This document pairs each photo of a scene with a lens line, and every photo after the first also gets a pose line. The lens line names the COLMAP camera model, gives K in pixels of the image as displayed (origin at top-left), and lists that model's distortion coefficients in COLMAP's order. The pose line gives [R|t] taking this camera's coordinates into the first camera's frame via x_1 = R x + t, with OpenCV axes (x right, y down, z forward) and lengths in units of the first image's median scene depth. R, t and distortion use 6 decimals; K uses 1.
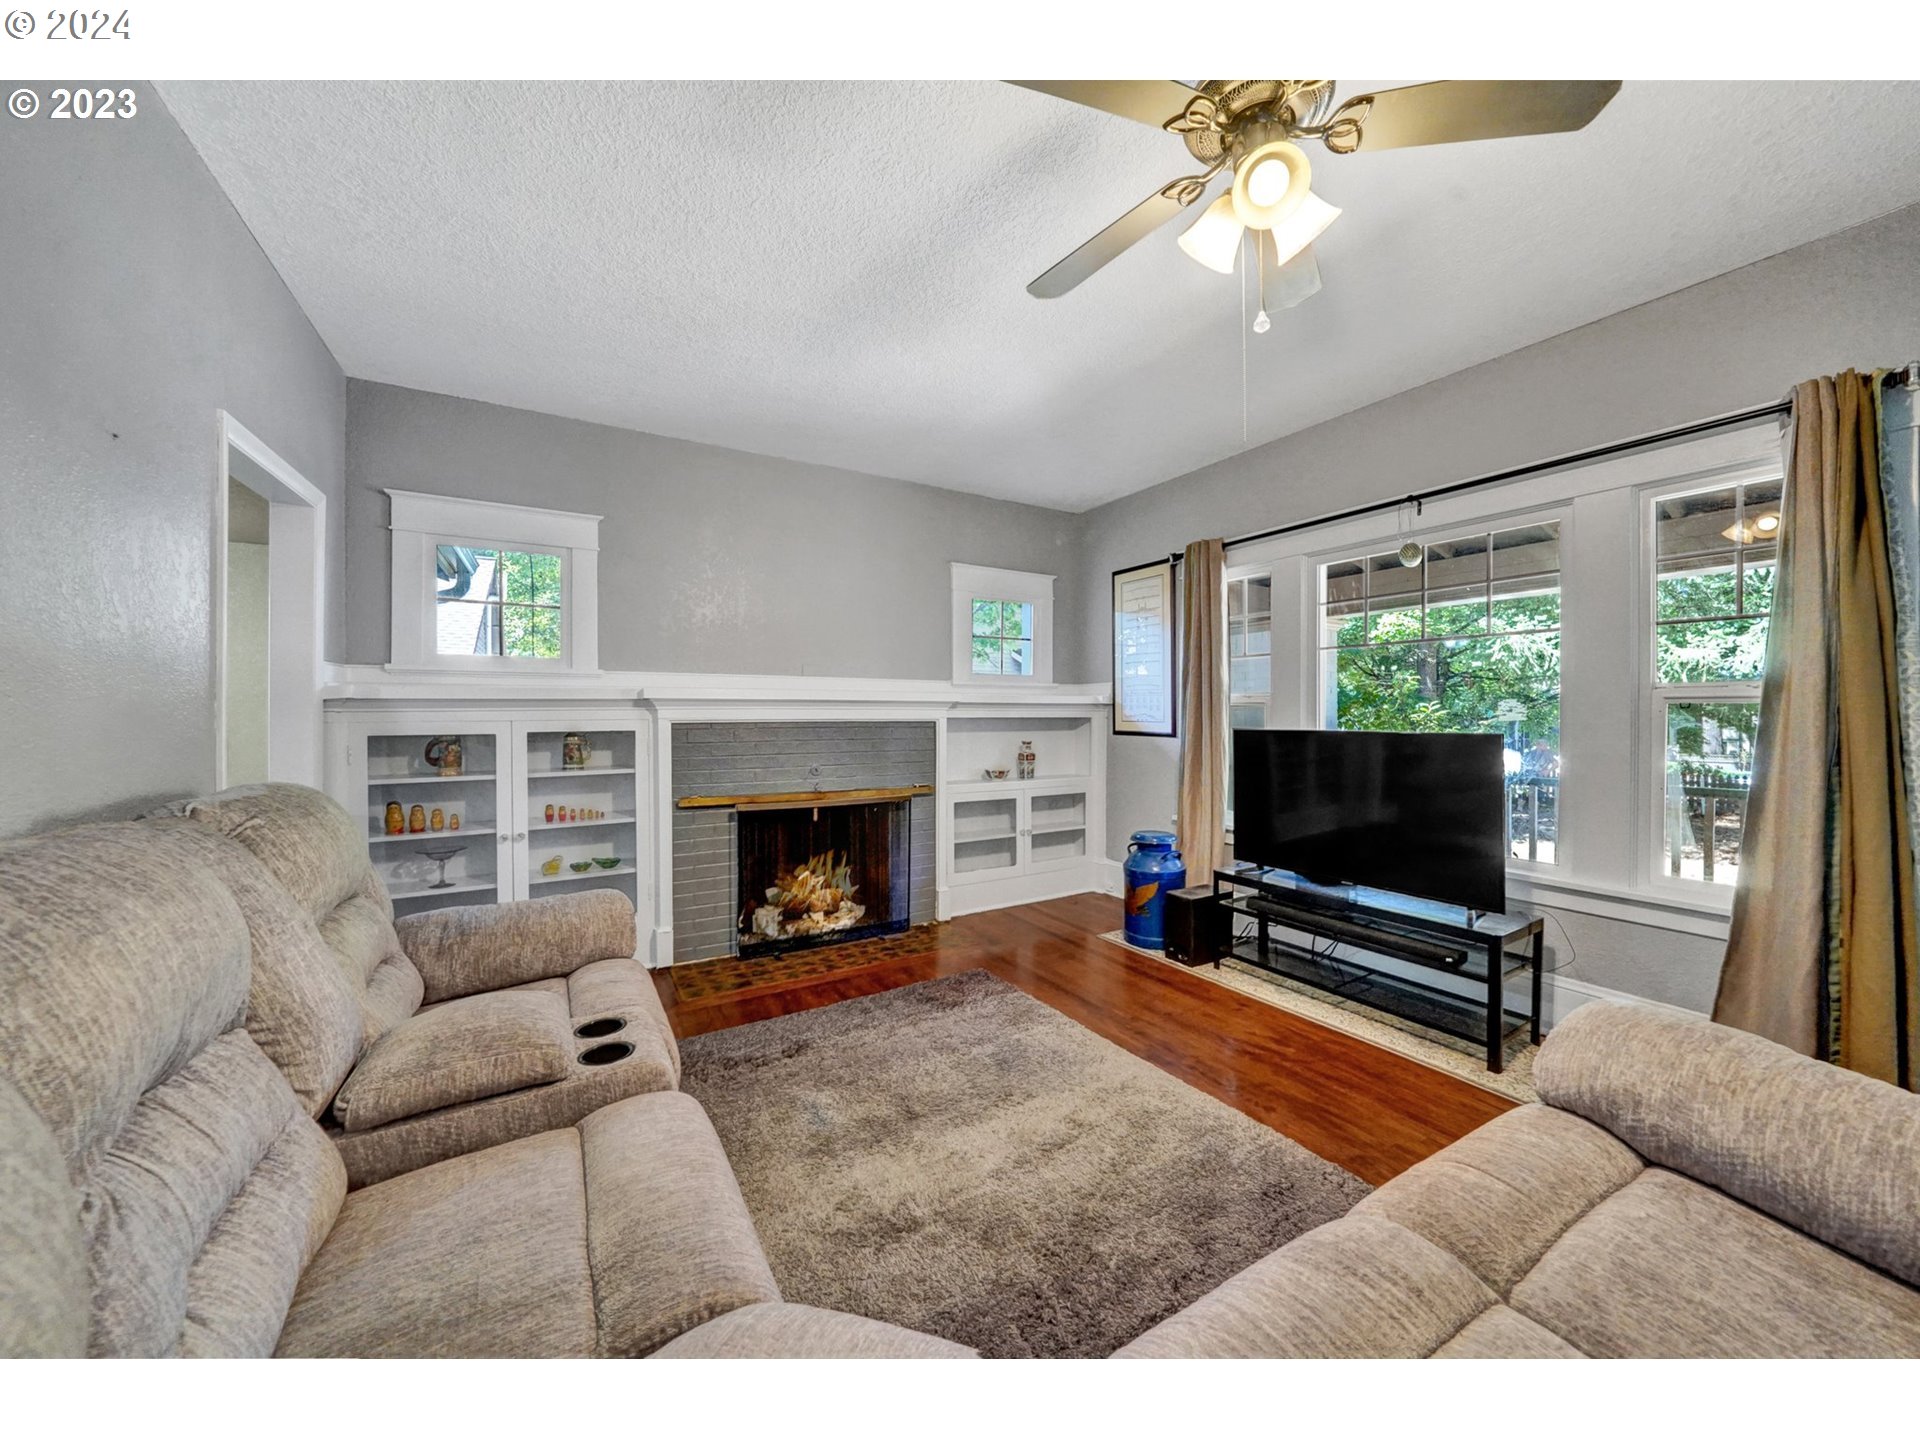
lens RADIAL K [[686.8, 0, 967.8], [0, 686.8, 717.1], [0, 0, 1]] dist [-0.012599, -0.000240]
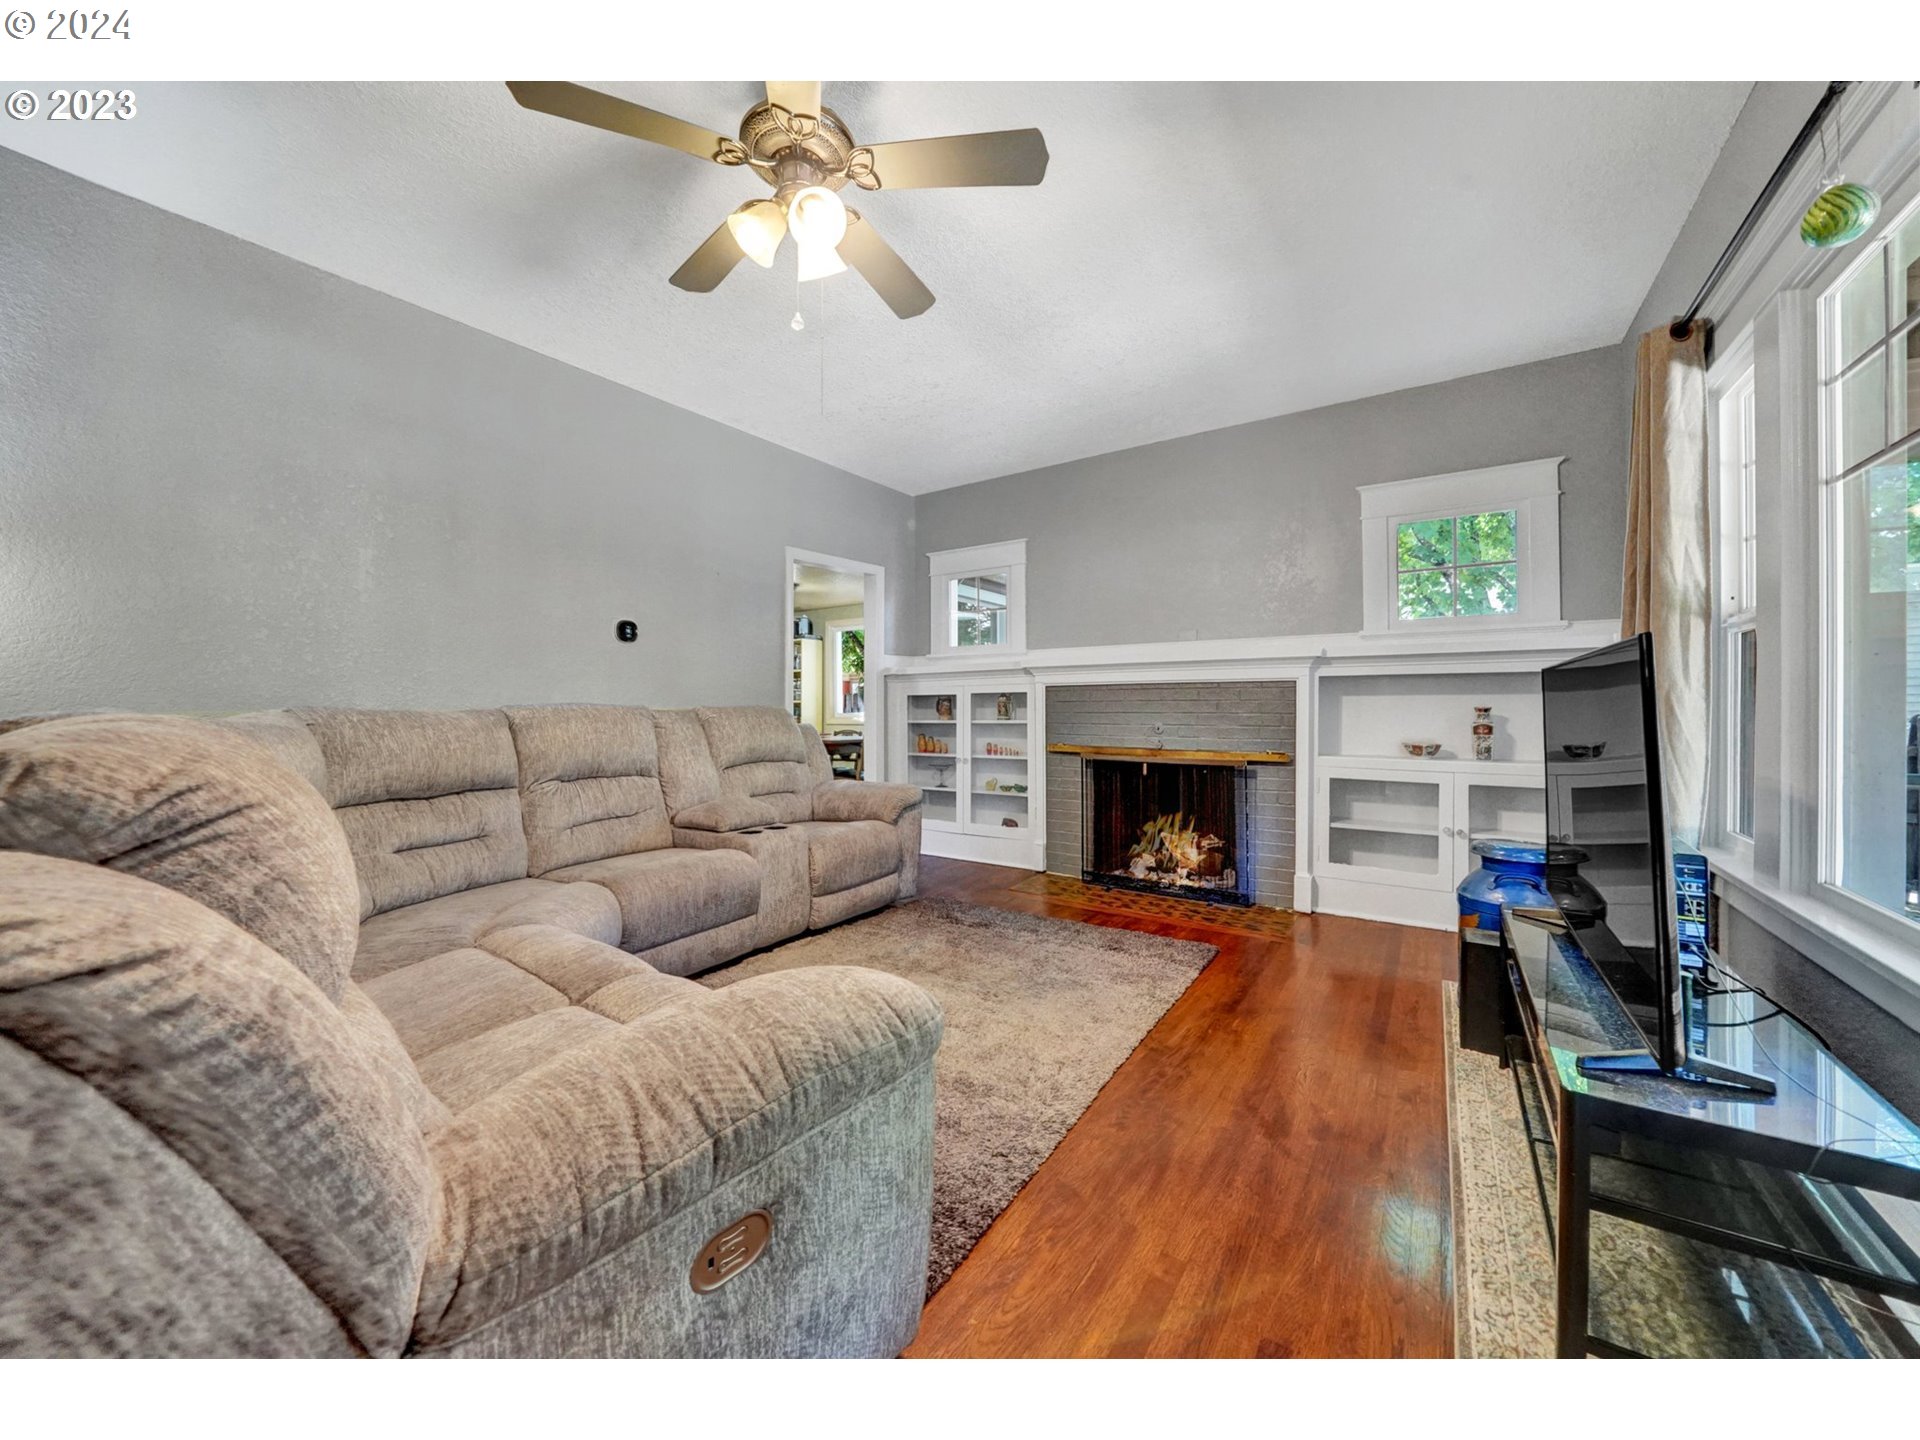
lens RADIAL K [[686.8, 0, 962.5], [0, 686.8, 713.5], [0, 0, 1]] dist [-0.012599, -0.000240]
pose [[0.419166, 0.008220, -0.907873, 0.701980], [-0.000585, 0.999961, 0.008784, 0.050339], [0.907910, -0.003150, 0.419154, 0.314089]]
